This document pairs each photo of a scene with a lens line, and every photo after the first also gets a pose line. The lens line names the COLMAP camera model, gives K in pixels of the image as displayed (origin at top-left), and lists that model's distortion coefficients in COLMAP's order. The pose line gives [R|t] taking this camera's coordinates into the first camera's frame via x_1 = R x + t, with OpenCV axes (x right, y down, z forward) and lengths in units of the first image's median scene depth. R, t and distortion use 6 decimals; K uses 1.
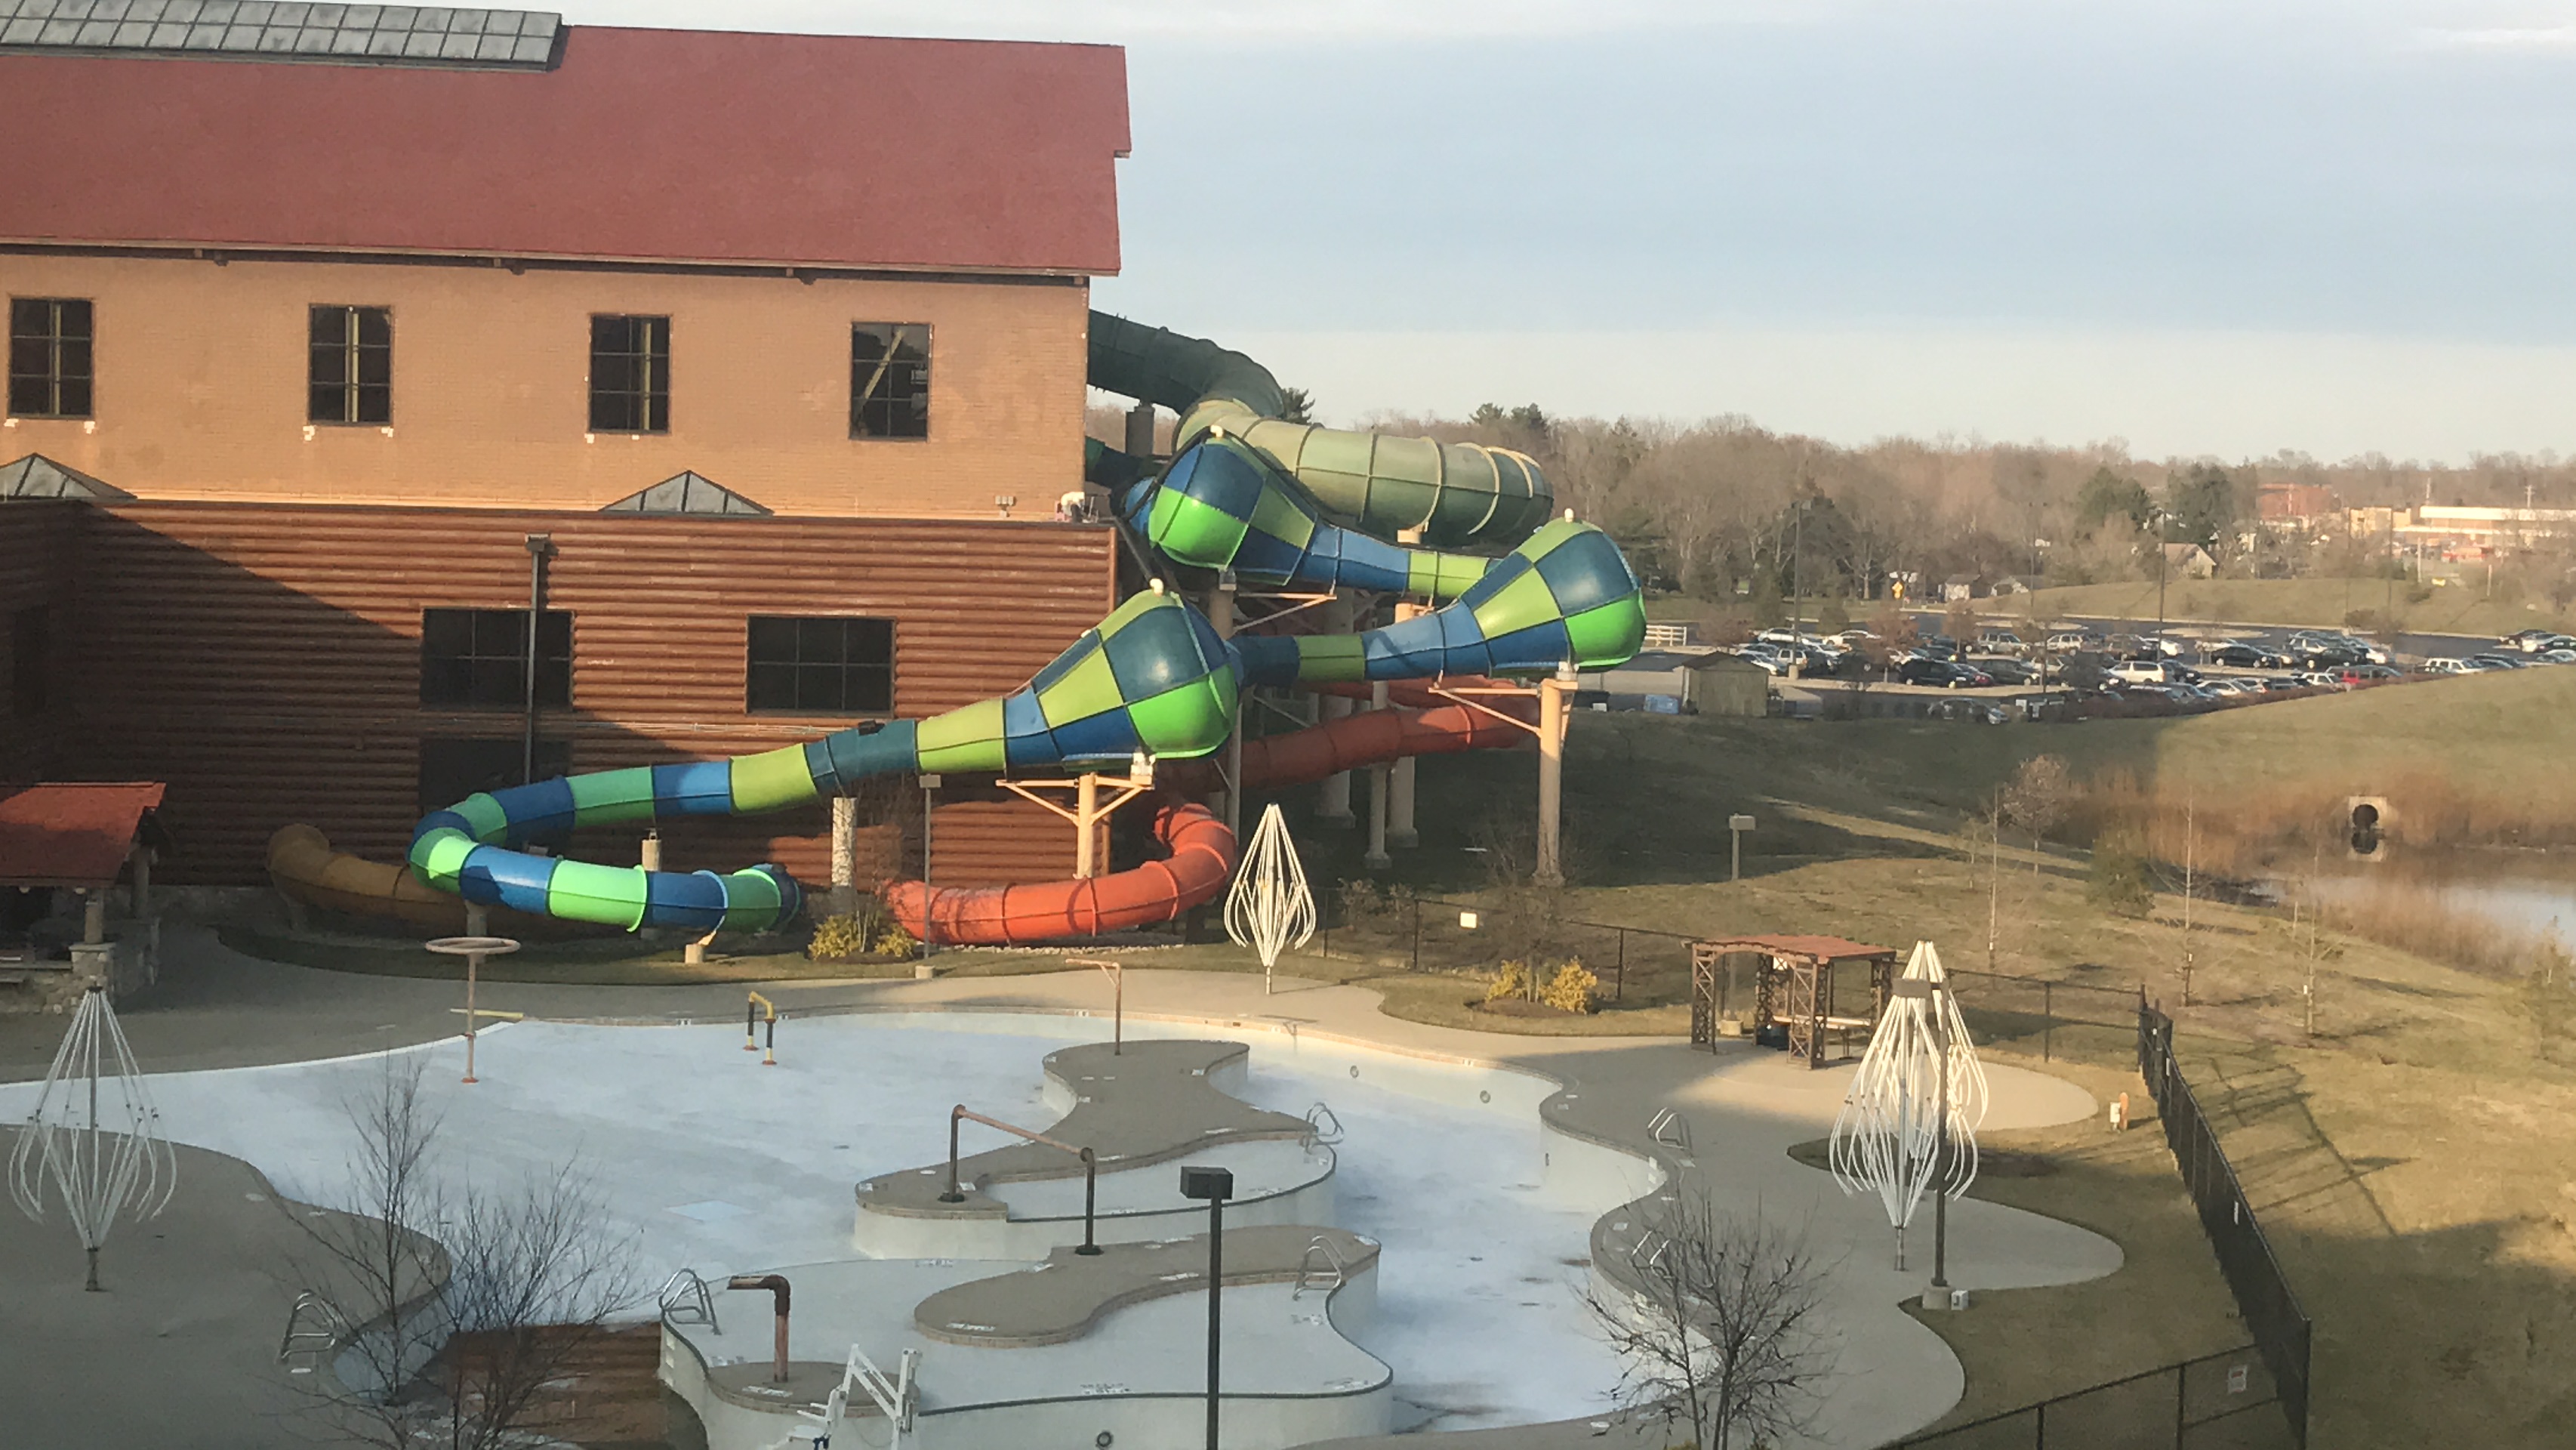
lens RADIAL K [[4137.3, 0, 1288.0], [0, 4137.3, 725.0], [0, 0, 1]] dist [0.331301, -0.039262]
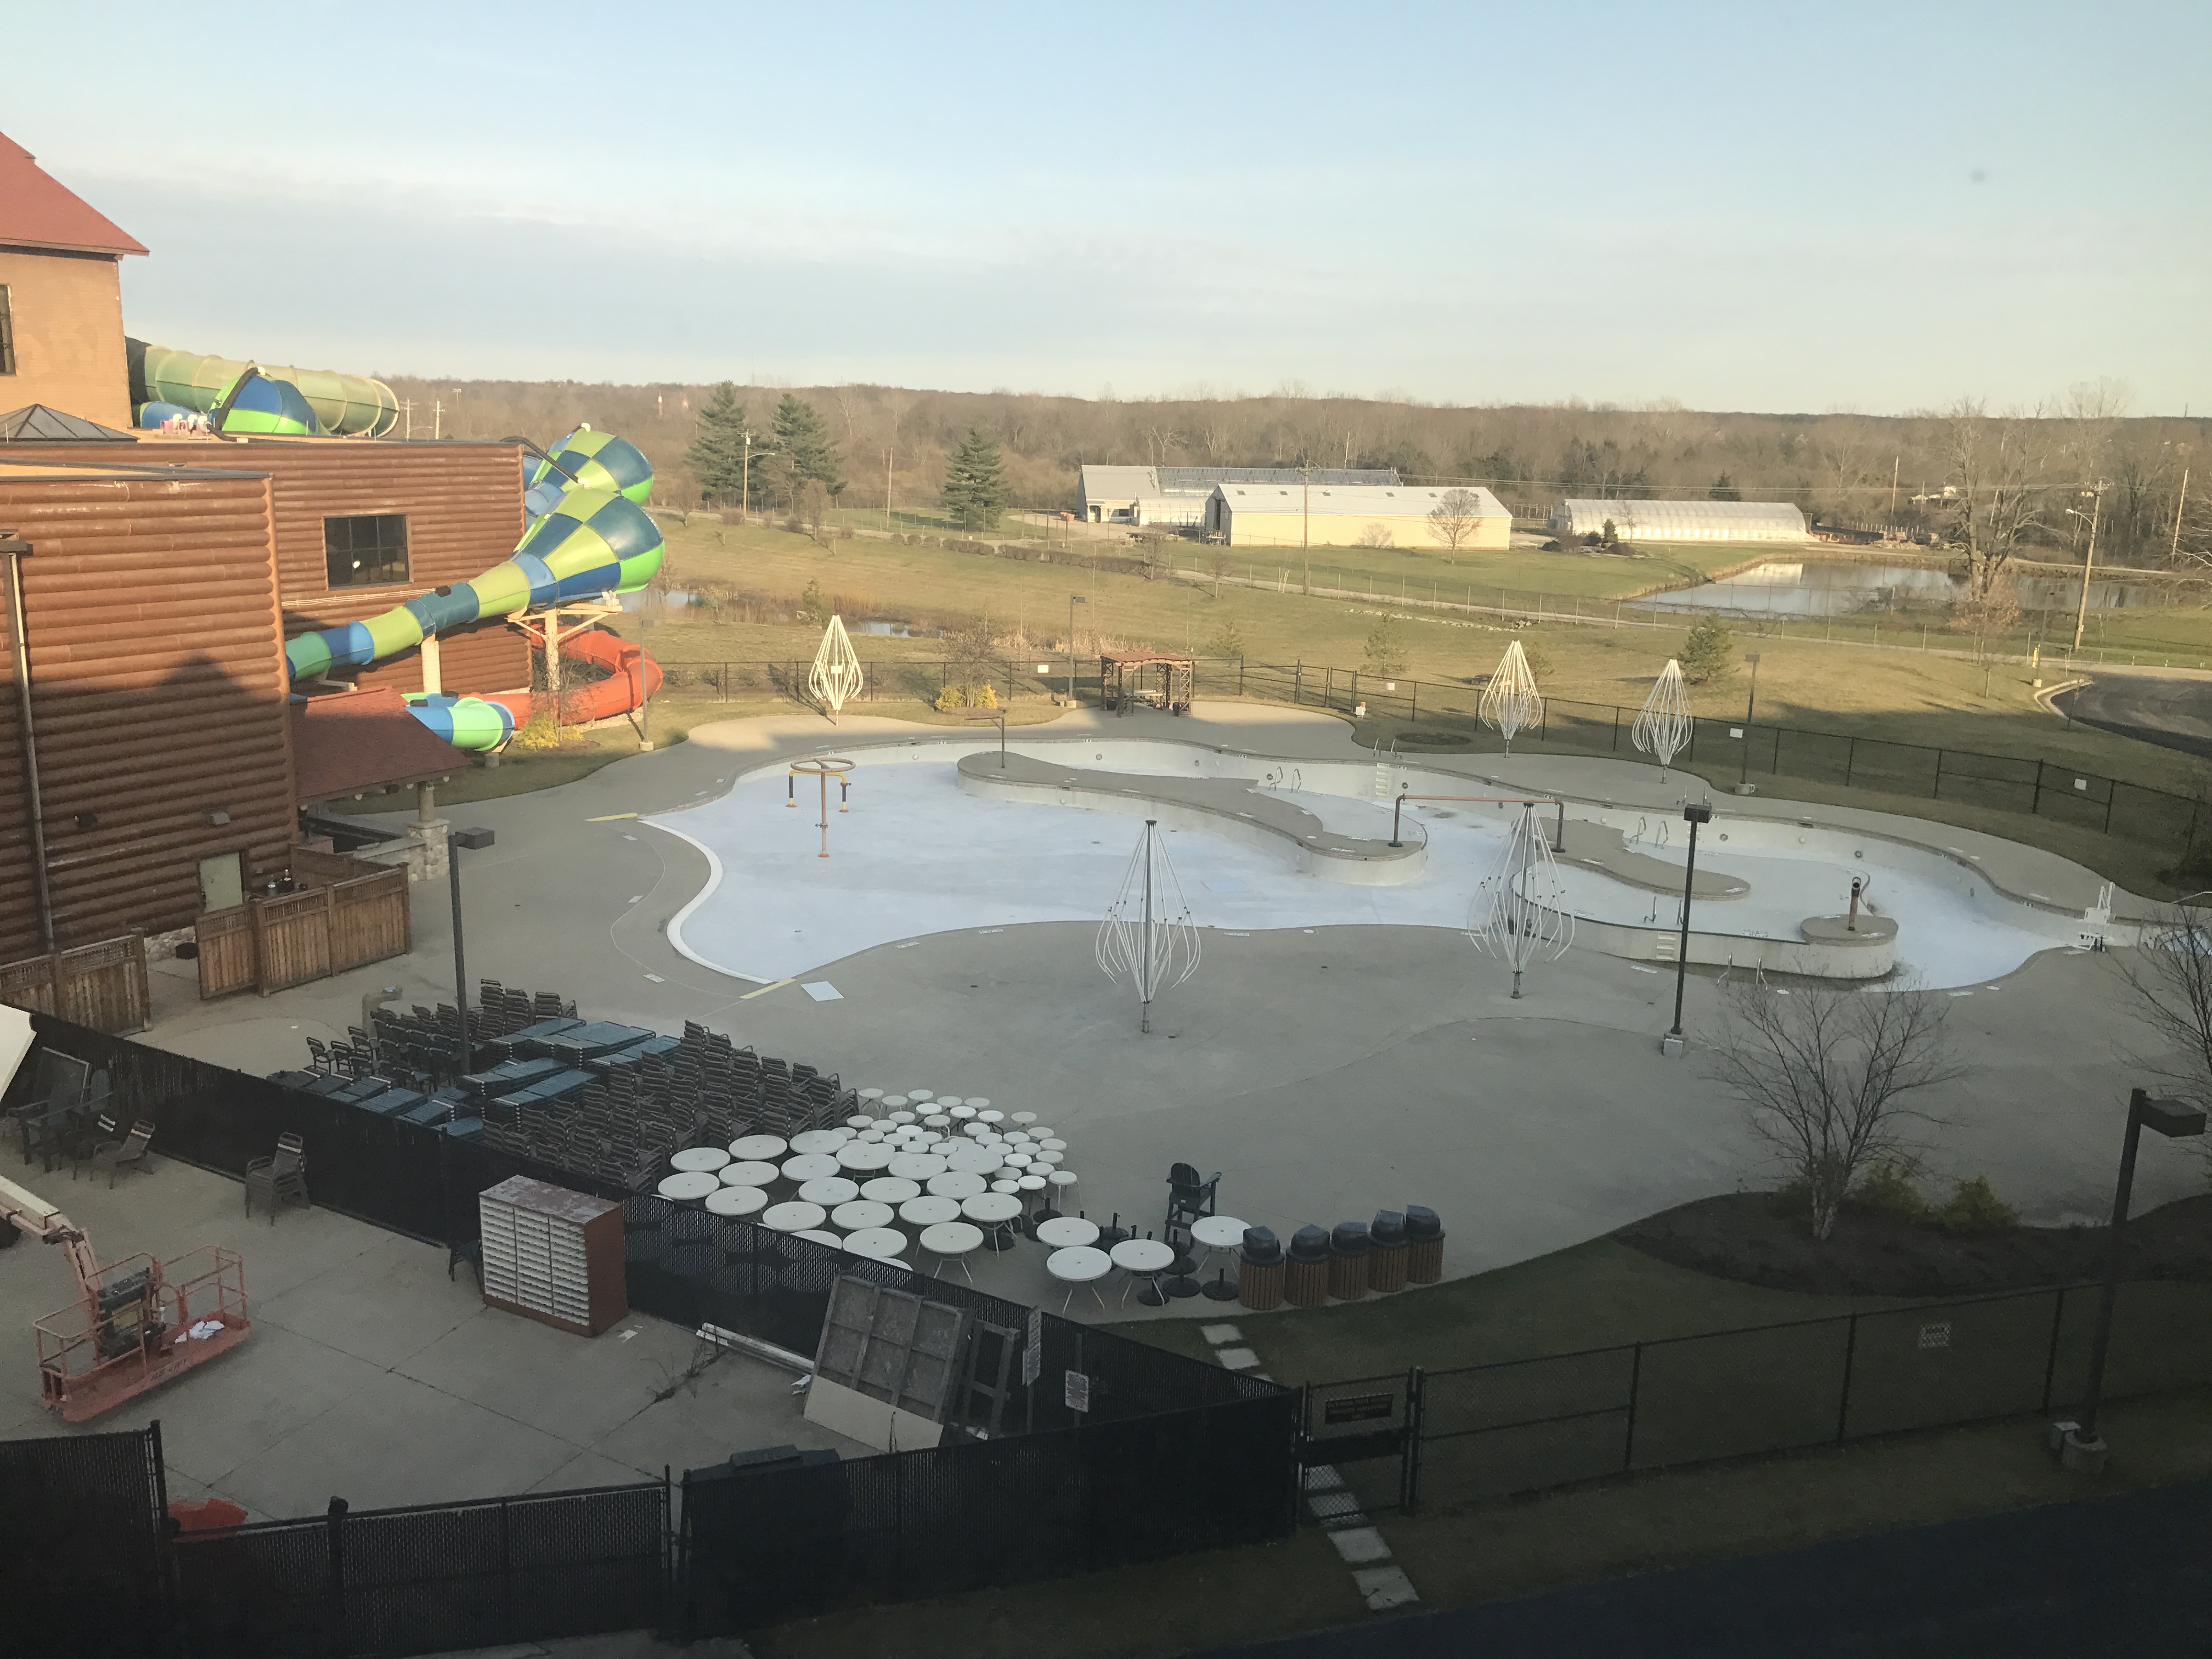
lens RADIAL K [[1812.8, 0, 1106.0], [0, 1812.8, 829.5], [0, 0, 1]] dist [-0.003492, -0.002430]
pose [[0.529655, -0.198600, 0.824636, -0.573820], [0.037560, 0.976741, 0.211107, -0.047662], [-0.847381, -0.080841, 0.524795, 0.516482]]
